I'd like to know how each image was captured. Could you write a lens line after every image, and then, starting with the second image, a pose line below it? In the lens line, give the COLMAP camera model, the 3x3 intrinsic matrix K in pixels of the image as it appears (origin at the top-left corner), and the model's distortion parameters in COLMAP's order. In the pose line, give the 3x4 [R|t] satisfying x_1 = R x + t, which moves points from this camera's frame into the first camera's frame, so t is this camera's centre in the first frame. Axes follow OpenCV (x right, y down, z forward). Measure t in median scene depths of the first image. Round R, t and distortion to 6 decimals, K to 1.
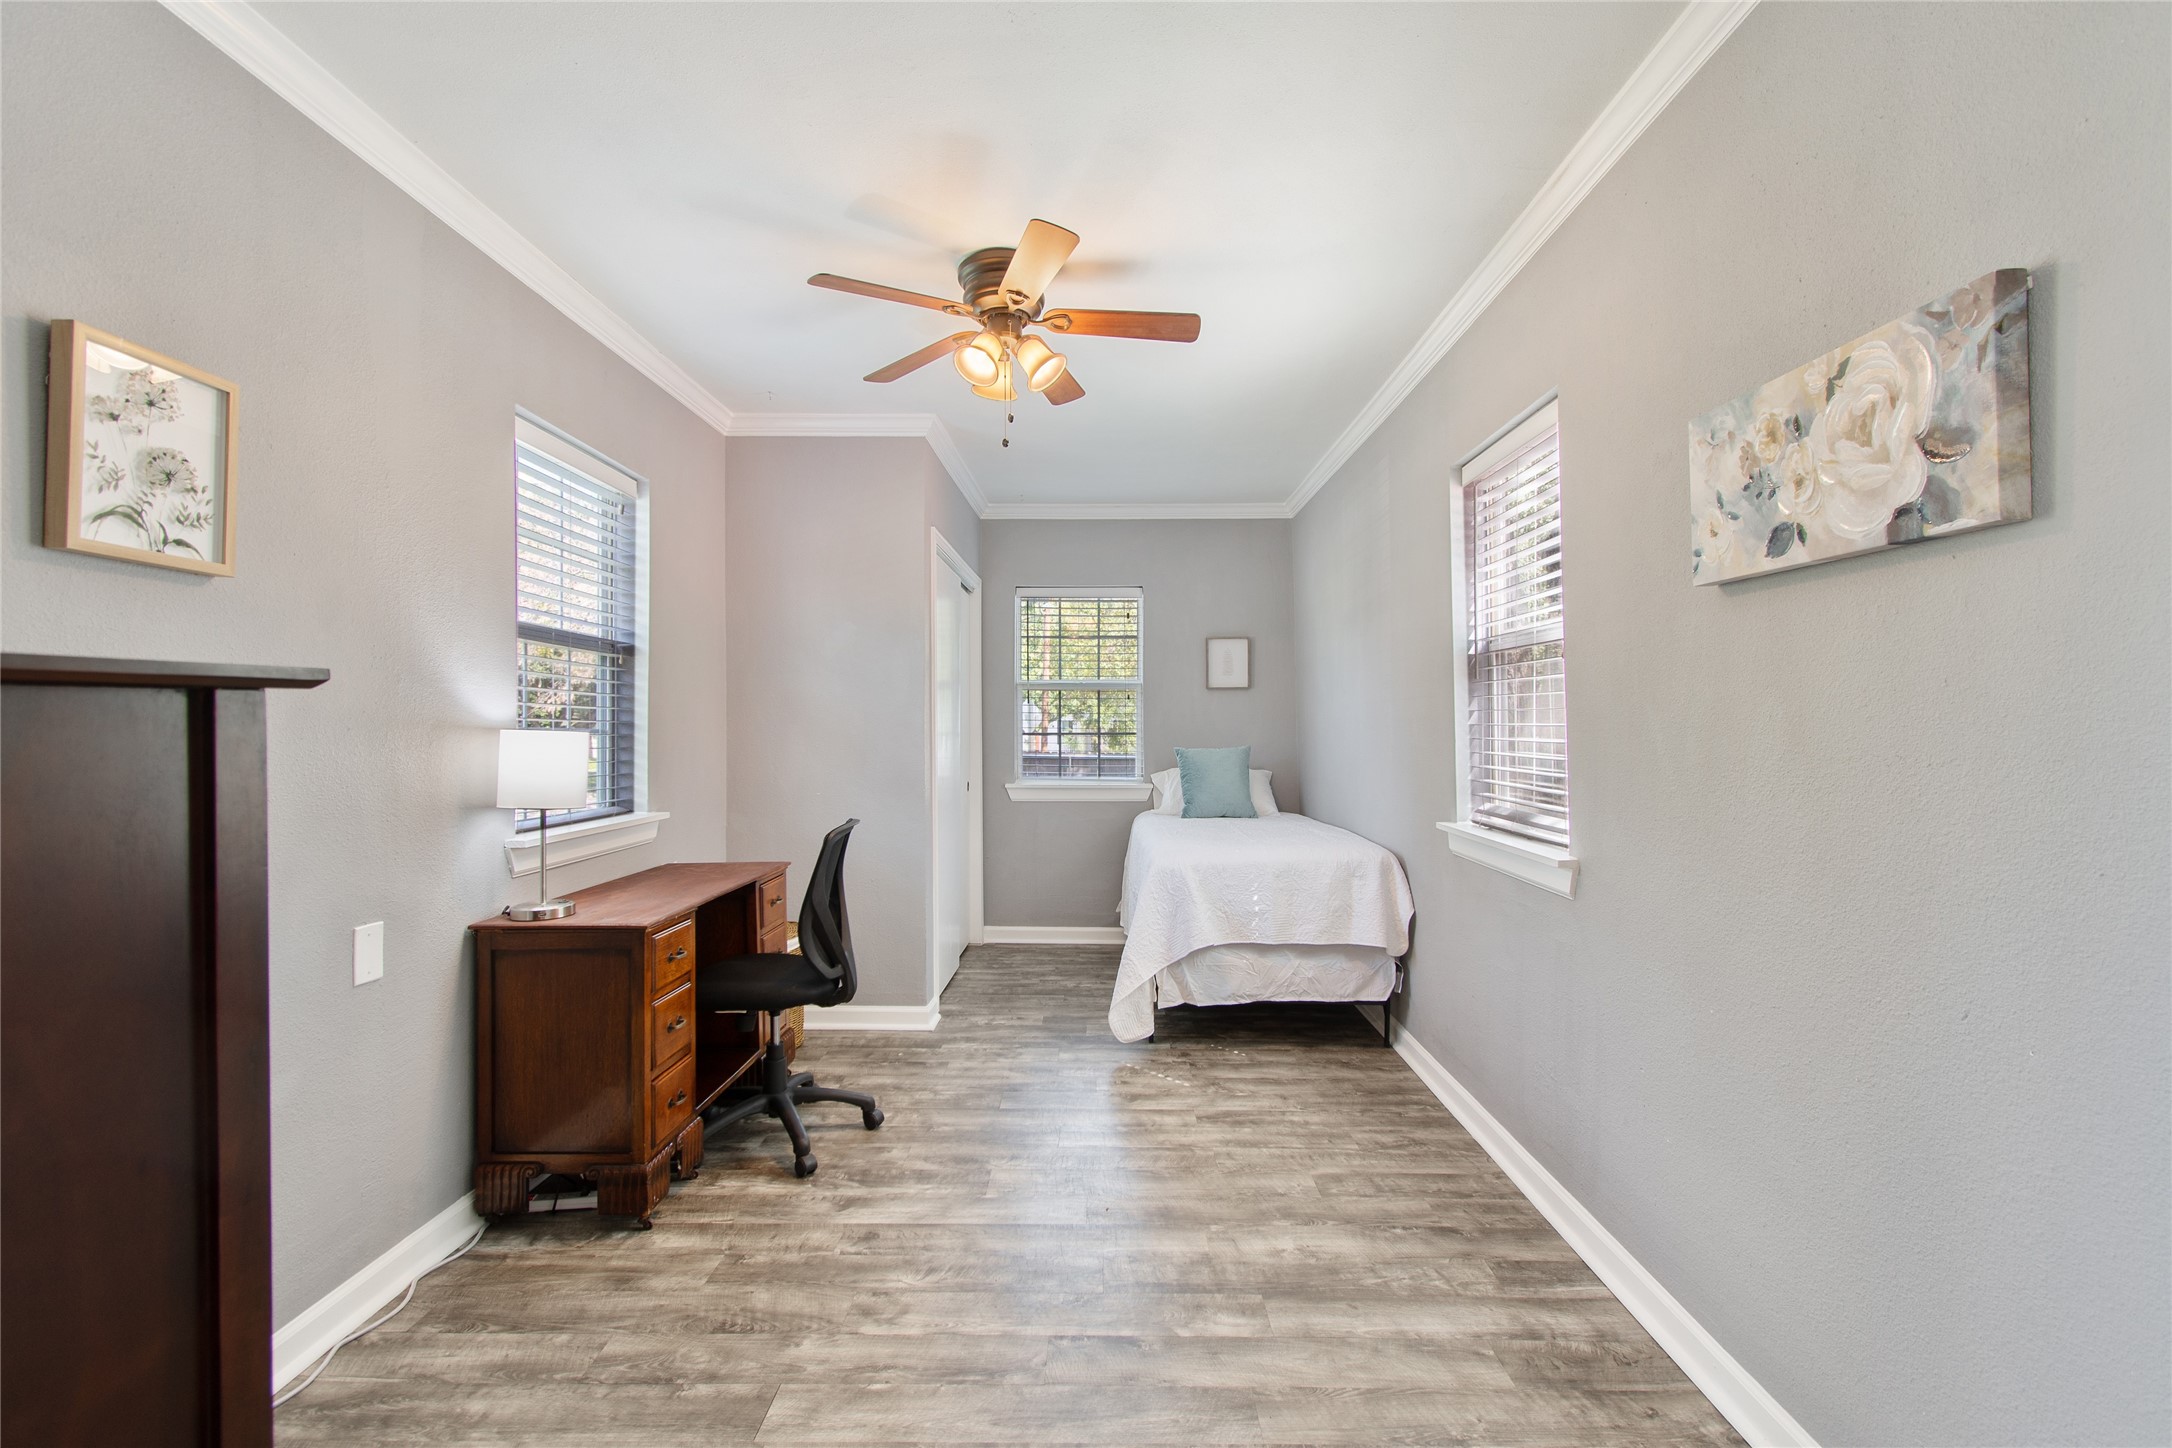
lens RADIAL K [[955.7, 0, 1087.6], [0, 955.7, 721.8], [0, 0, 1]] dist [0.005091, -0.001836]
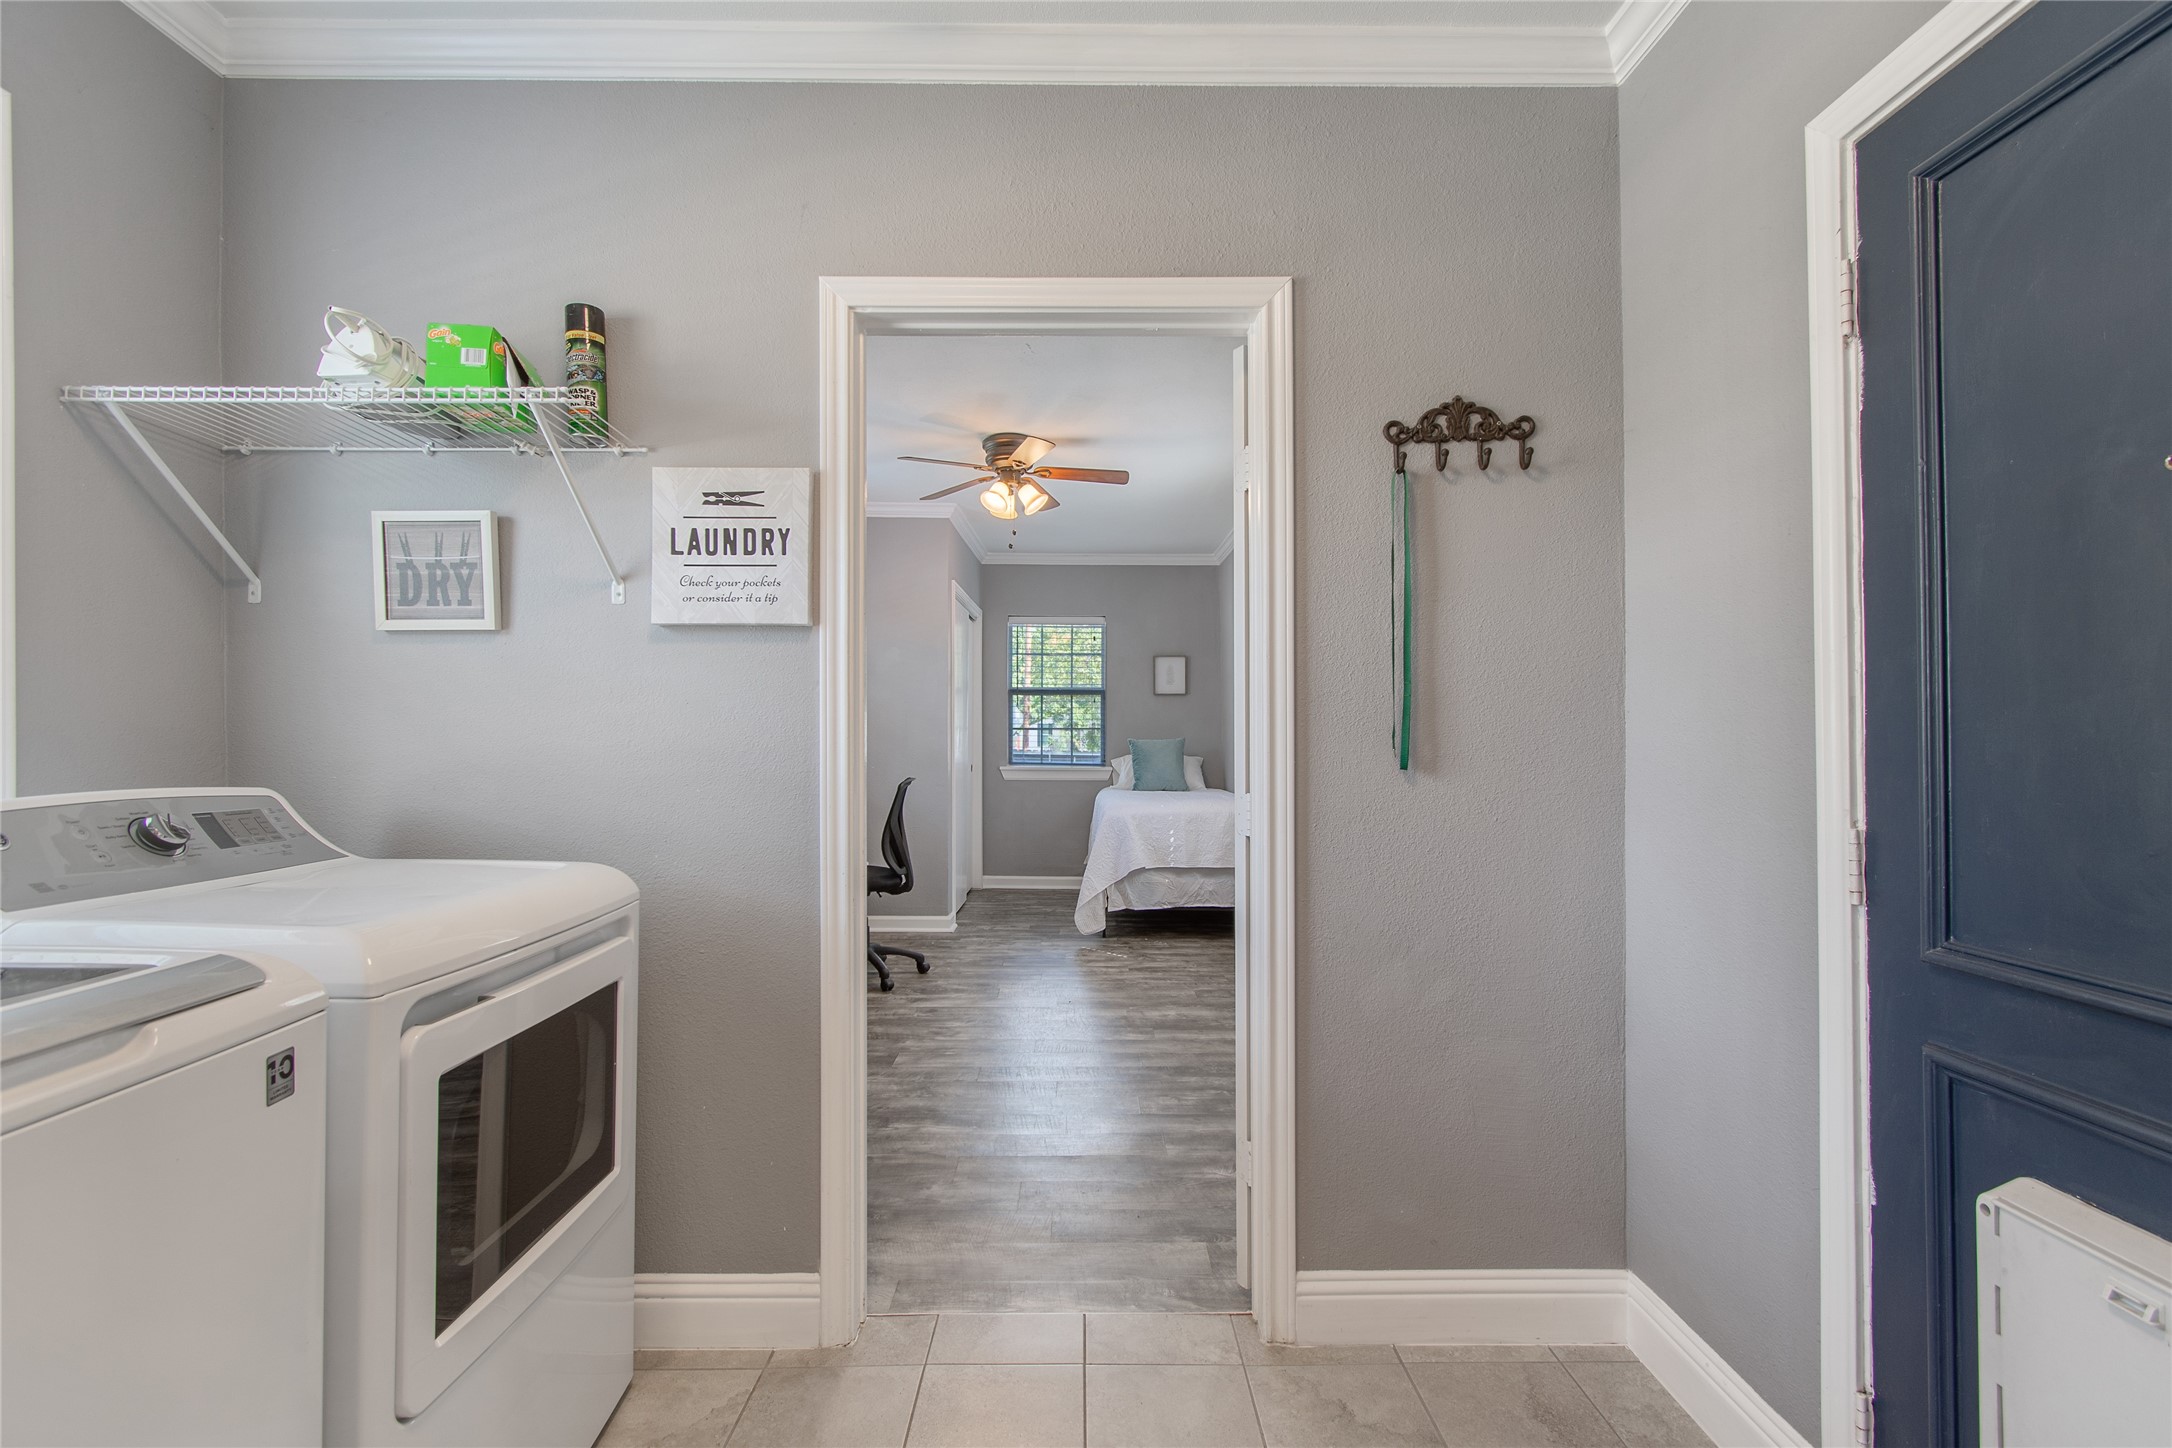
lens RADIAL K [[955.7, 0, 1089.5], [0, 955.7, 722.3], [0, 0, 1]] dist [0.005091, -0.001836]
pose [[0.999726, 0.004468, 0.022958, 0.009592], [-0.004387, 0.999984, -0.003568, 0.012708], [-0.022974, 0.003466, 0.999730, -0.470306]]
